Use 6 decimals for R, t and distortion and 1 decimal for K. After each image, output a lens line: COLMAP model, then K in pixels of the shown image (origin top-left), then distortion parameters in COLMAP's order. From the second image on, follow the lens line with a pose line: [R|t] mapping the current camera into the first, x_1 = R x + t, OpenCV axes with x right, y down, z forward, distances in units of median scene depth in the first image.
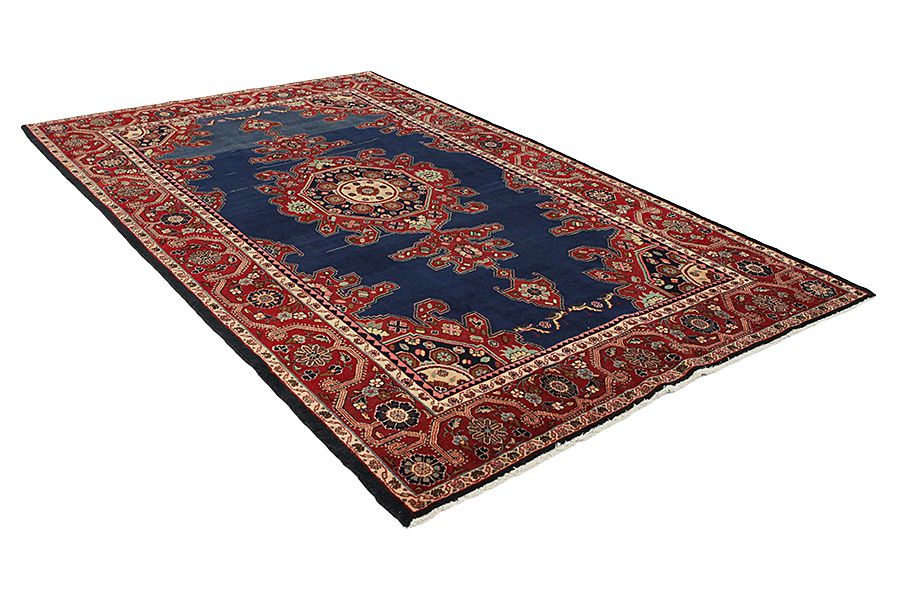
lens RADIAL K [[848.7, 0, 450.0], [0, 848.7, 300.0], [0, 0, 1]] dist [-0.068103, 0.012203]
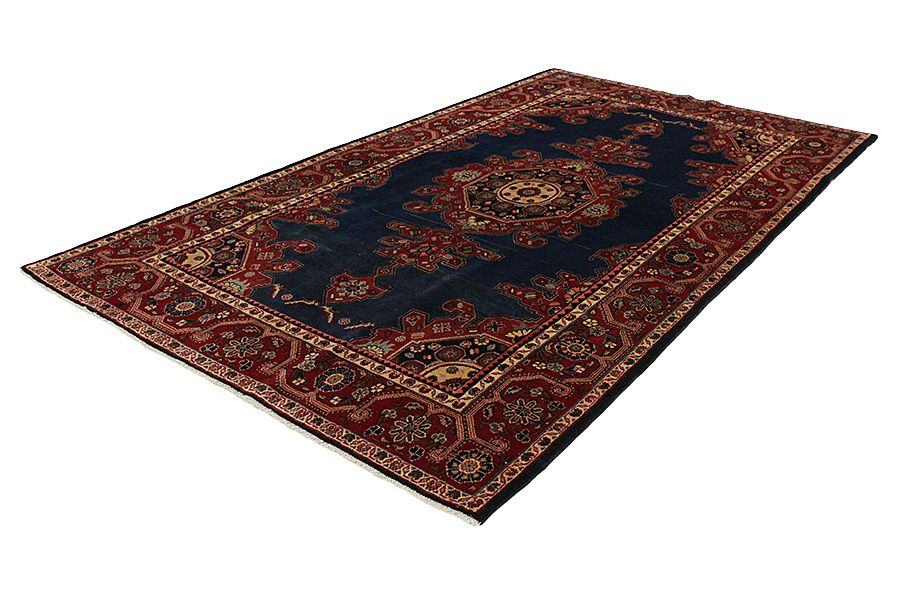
lens RADIAL K [[848.7, 0, 450.0], [0, 848.7, 300.0], [0, 0, 1]] dist [-0.068103, 0.012203]
pose [[-0.239338, -0.520810, 0.819436, -0.936692], [0.475985, 0.672655, 0.566545, -0.637347], [-0.846260, 0.525635, 0.086906, 1.023261]]
